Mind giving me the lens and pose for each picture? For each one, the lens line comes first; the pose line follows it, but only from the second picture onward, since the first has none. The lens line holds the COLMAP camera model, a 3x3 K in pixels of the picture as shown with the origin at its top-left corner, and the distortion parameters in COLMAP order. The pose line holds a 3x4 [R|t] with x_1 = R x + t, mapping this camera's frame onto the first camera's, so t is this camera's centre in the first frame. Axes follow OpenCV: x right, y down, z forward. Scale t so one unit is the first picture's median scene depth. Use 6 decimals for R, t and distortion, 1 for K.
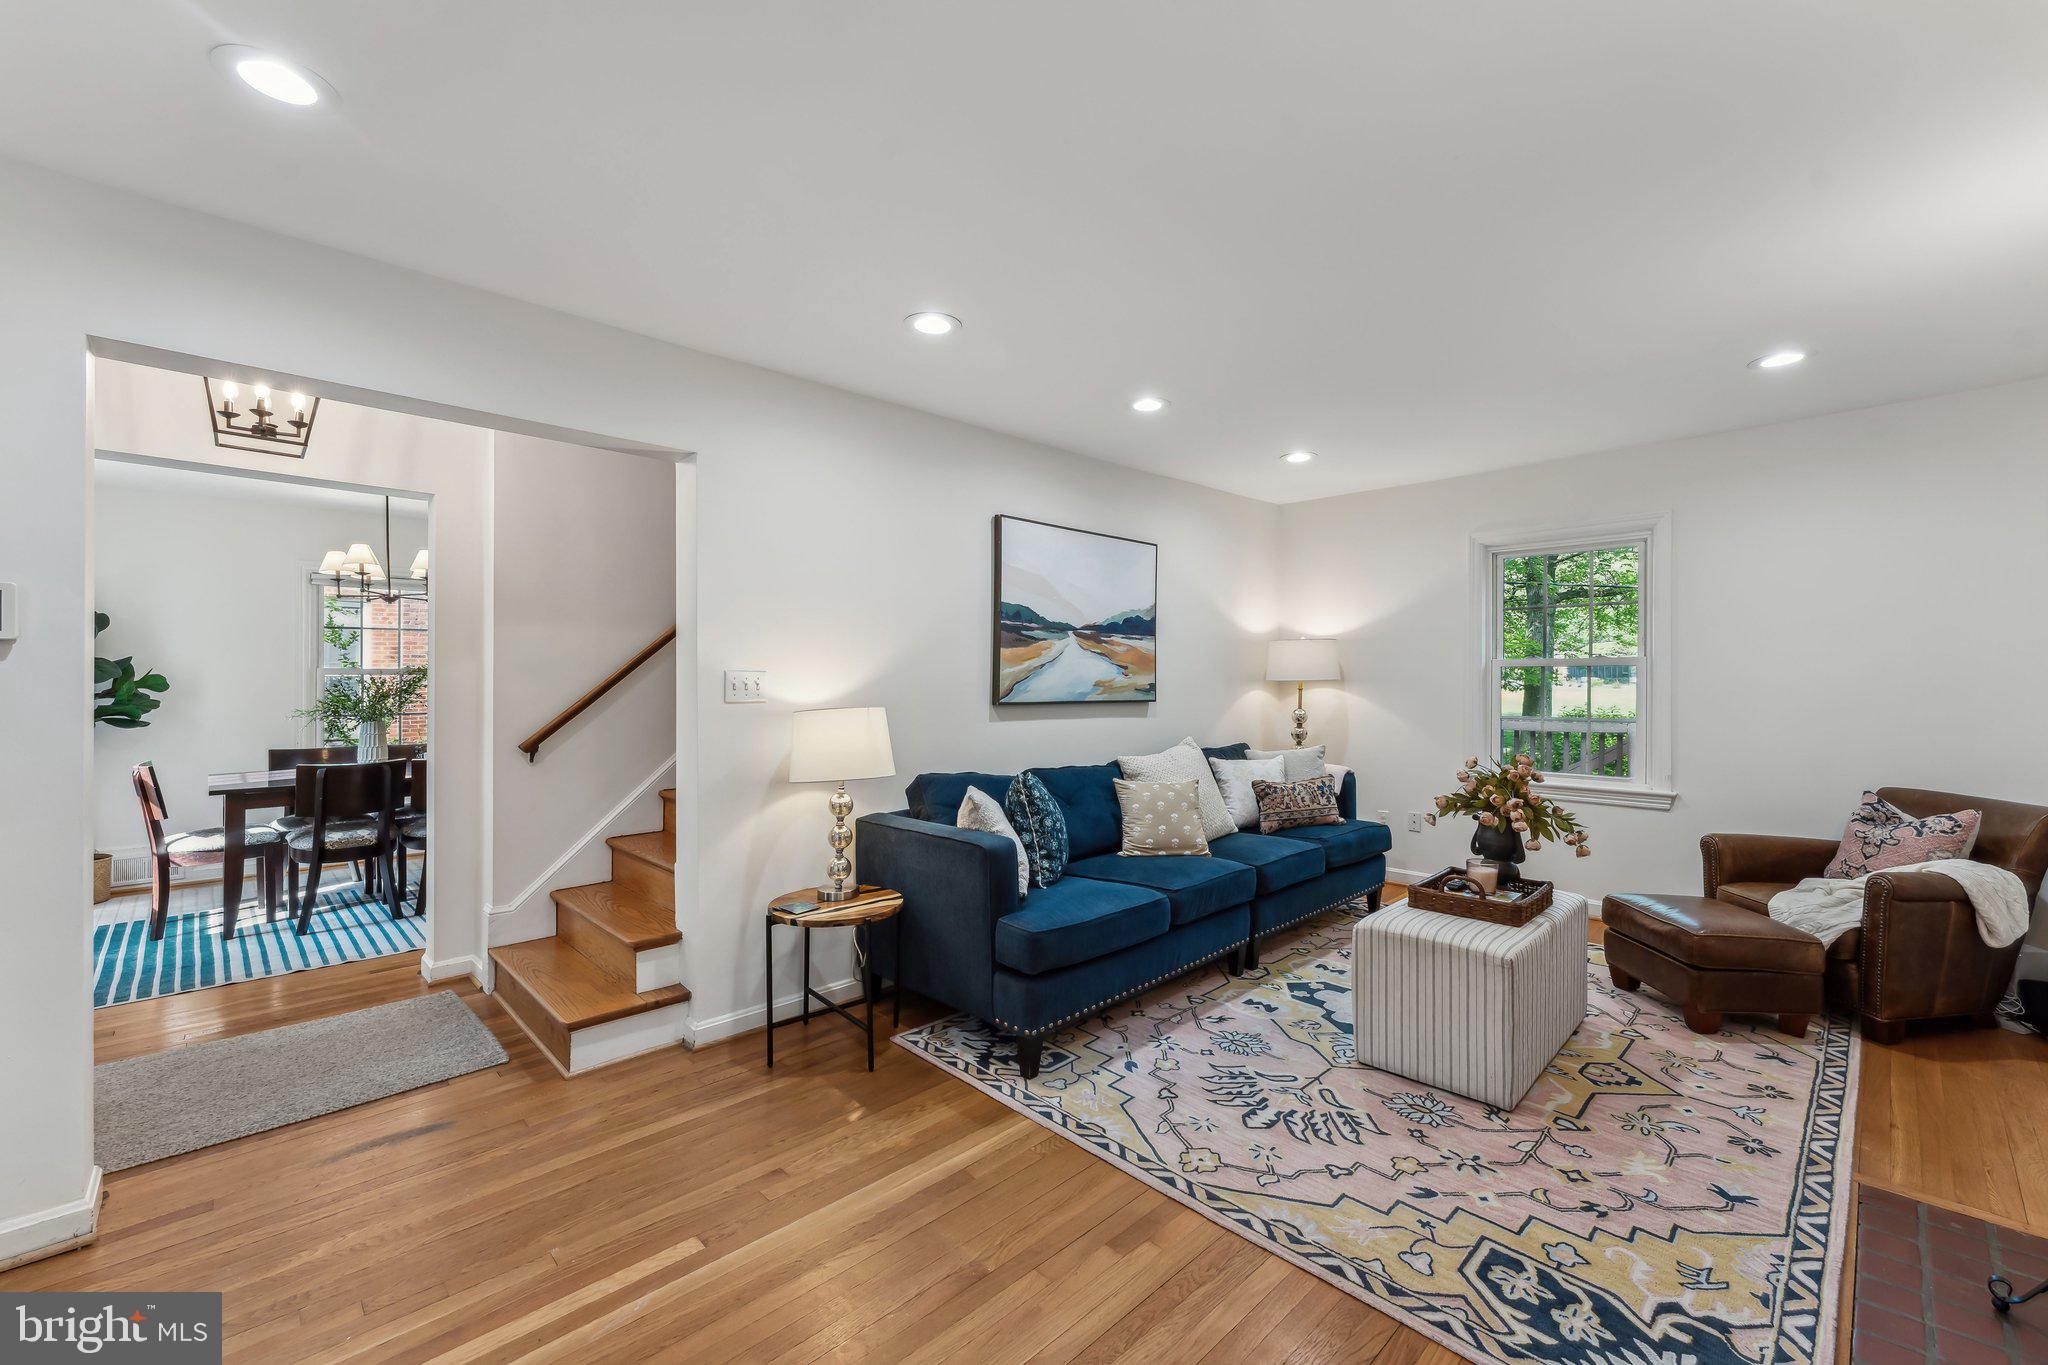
lens RADIAL K [[835.2, 0, 1024.0], [0, 835.2, 682.5], [0, 0, 1]] dist [0.001337, 0.000603]
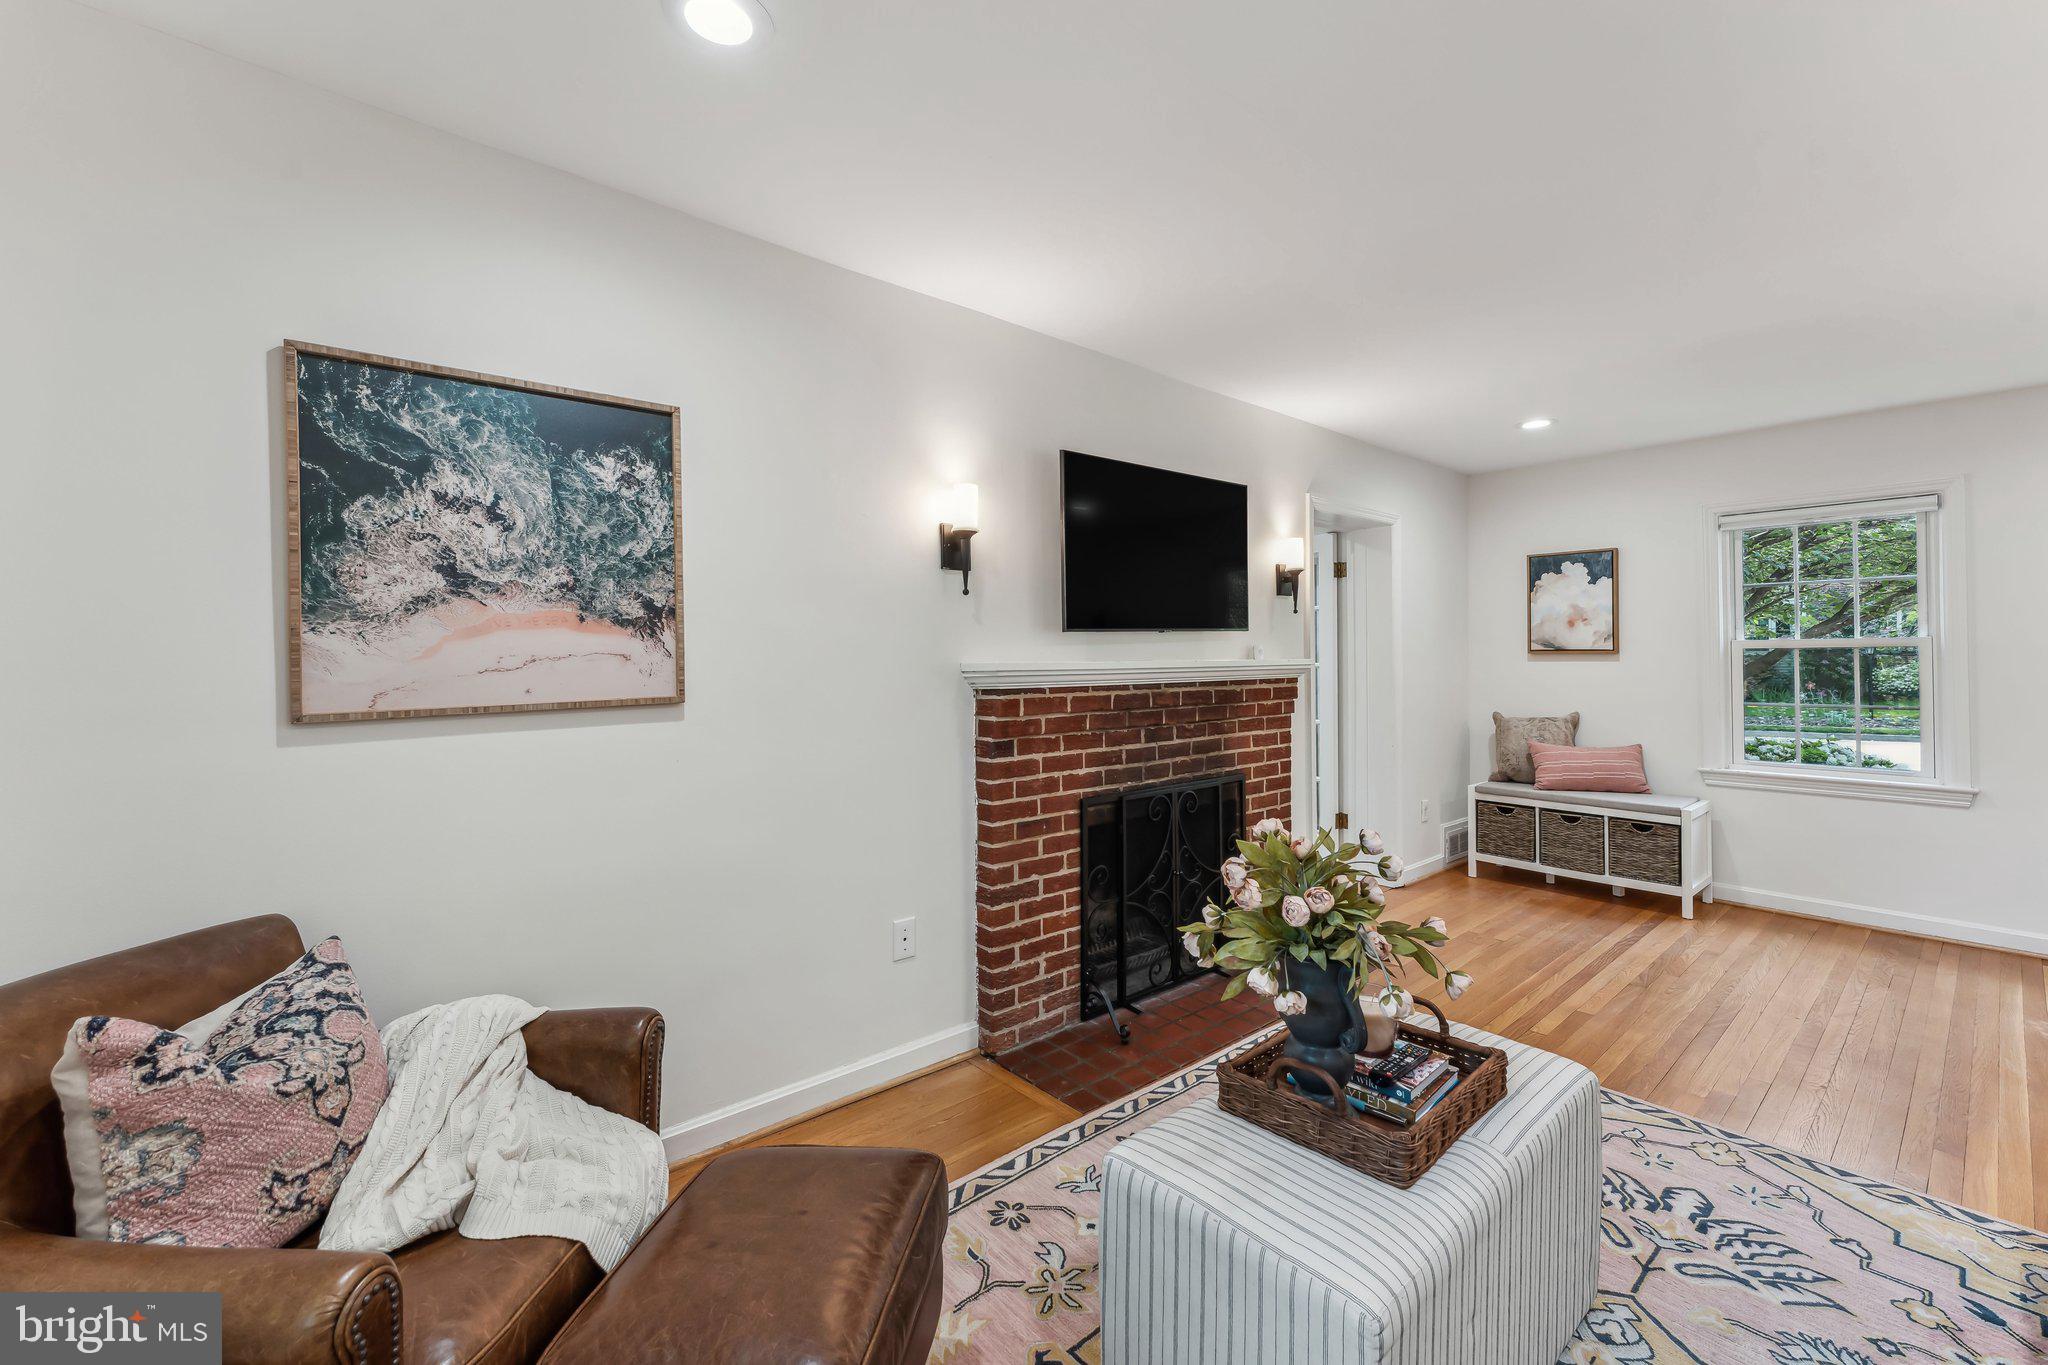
lens RADIAL K [[842.1, 0, 1028.8], [0, 842.1, 649.4], [0, 0, 1]] dist [-0.000255, -0.000205]
pose [[-0.998480, 0.006157, 0.054763, 0.732815], [0.006000, 0.999977, -0.003025, -0.015122], [-0.054780, -0.002692, -0.998495, 1.553005]]
